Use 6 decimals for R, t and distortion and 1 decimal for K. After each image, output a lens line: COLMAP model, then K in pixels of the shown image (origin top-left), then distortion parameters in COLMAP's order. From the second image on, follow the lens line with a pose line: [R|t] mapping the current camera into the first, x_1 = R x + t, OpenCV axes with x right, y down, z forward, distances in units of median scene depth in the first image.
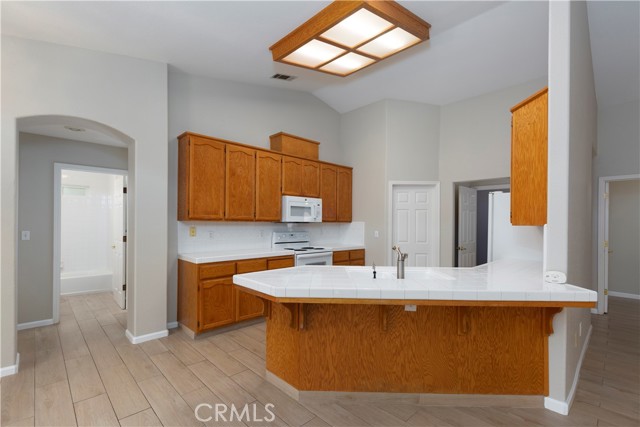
lens RADIAL K [[297.1, 0, 320.1], [0, 297.1, 221.2], [0, 0, 1]] dist [0.002724, -0.000127]
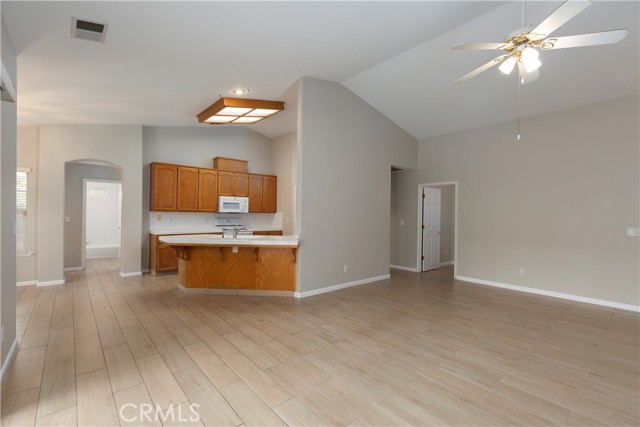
lens RADIAL K [[287.3, 0, 320.0], [0, 287.3, 213.5], [0, 0, 1]] dist [0.001676, -0.000044]
pose [[0.998775, 0.002273, -0.049425, 0.573190], [-0.002150, 0.999994, 0.002530, 0.003545], [0.049431, -0.002421, 0.998775, -0.606296]]
